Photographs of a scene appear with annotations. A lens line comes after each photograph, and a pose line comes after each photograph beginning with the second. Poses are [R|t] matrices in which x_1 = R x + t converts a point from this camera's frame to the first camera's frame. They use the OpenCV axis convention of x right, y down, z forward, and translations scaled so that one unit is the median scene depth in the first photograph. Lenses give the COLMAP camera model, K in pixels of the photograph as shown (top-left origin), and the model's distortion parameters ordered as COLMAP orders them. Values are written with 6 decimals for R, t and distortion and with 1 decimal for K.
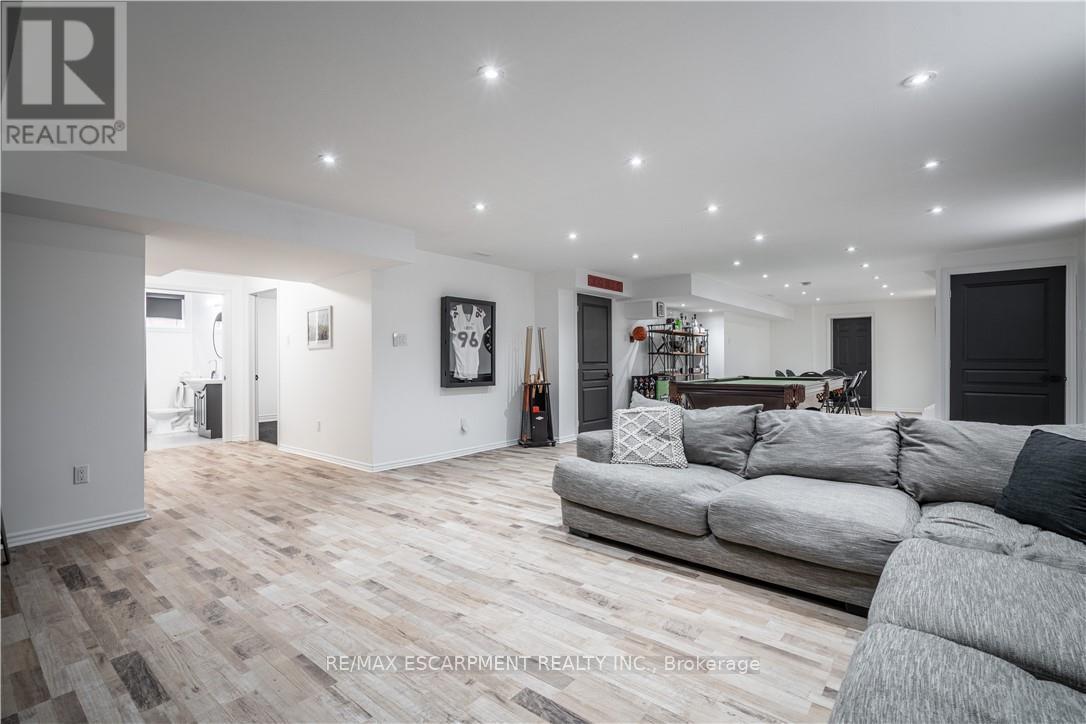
lens RADIAL K [[494.9, 0, 546.4], [0, 494.9, 362.7], [0, 0, 1]] dist [-0.009445, 0.004550]
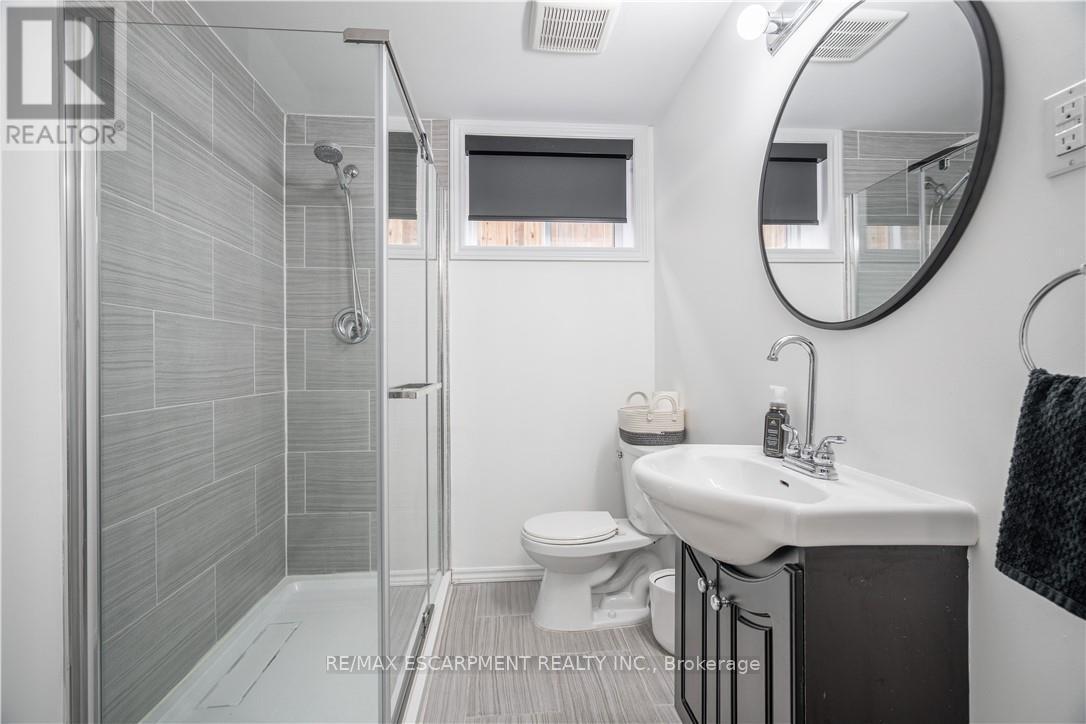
lens RADIAL K [[494.9, 0, 541.6], [0, 494.9, 359.8], [0, 0, 1]] dist [-0.009445, 0.004550]
pose [[0.685096, 0.002005, -0.728450, -0.553109], [-0.001073, 0.999998, 0.001744, -0.000684], [0.728452, -0.000413, 0.685097, 0.753158]]
